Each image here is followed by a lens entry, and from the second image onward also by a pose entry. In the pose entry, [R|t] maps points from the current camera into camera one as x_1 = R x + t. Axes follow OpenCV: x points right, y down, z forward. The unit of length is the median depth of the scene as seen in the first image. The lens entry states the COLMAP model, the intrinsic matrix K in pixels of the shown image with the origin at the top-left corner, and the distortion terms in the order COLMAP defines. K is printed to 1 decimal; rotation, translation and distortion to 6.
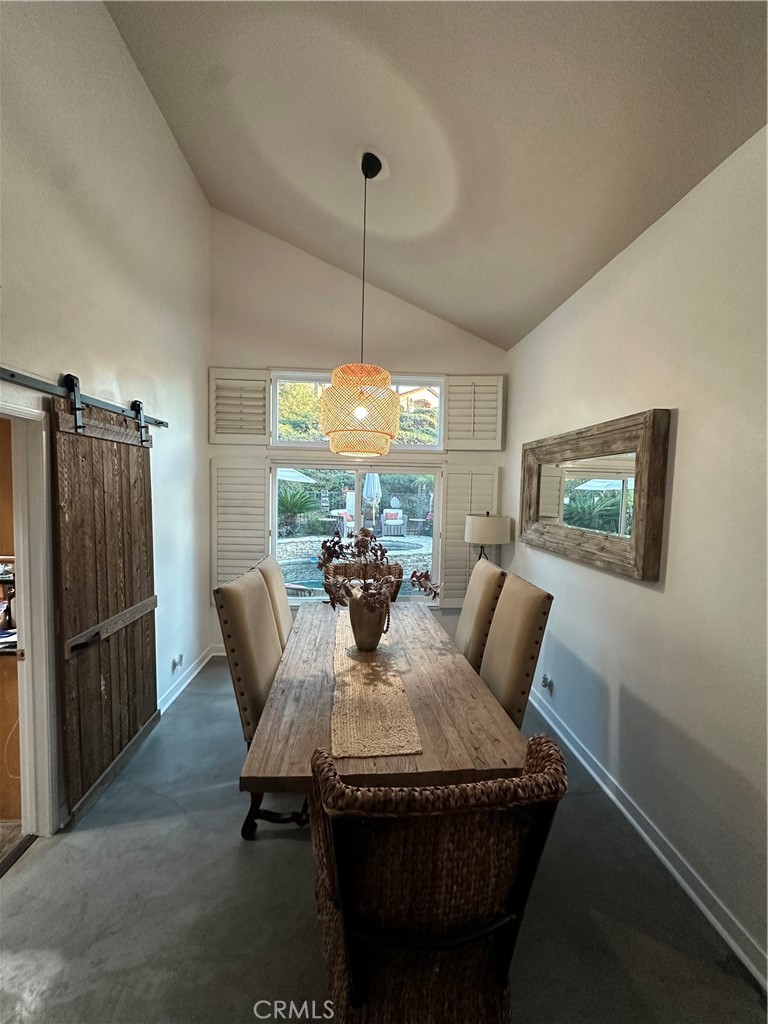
lens RADIAL K [[409.3, 0, 384.0], [0, 409.3, 512.0], [0, 0, 1]] dist [0.000588, 0.000043]
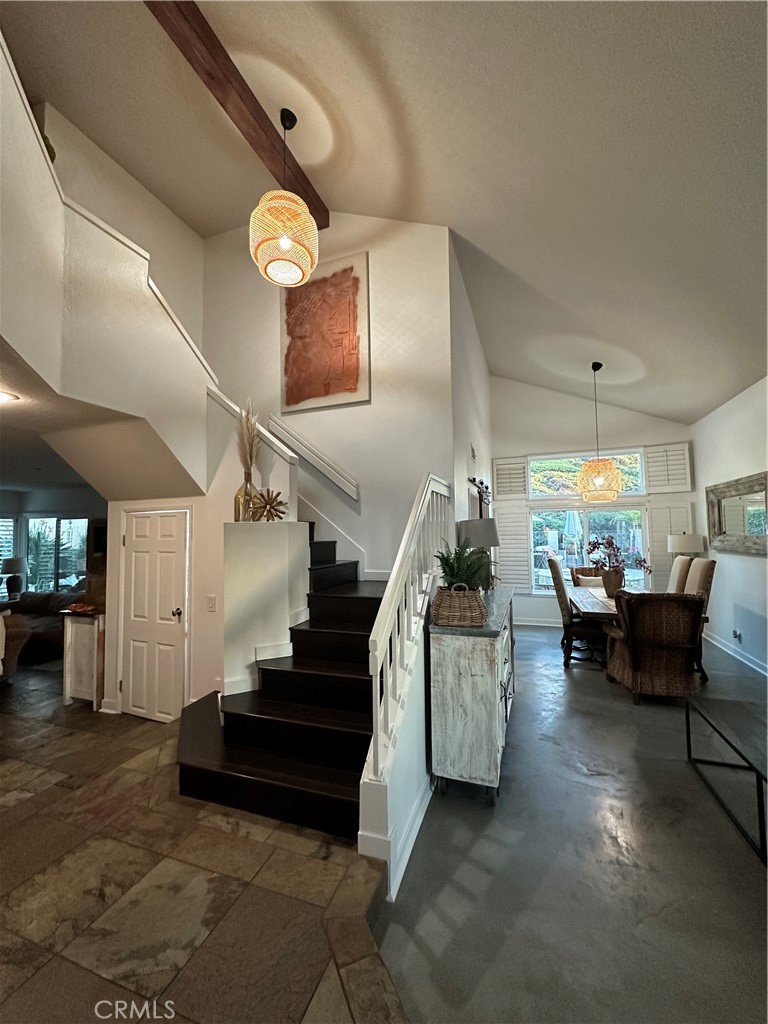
lens RADIAL K [[409.3, 0, 384.0], [0, 409.3, 512.0], [0, 0, 1]] dist [0.000588, 0.000043]
pose [[0.914390, -0.058518, -0.400582, -0.162345], [0.012454, 0.993095, -0.116646, 0.094639], [0.404642, 0.101672, 0.908806, -0.896413]]
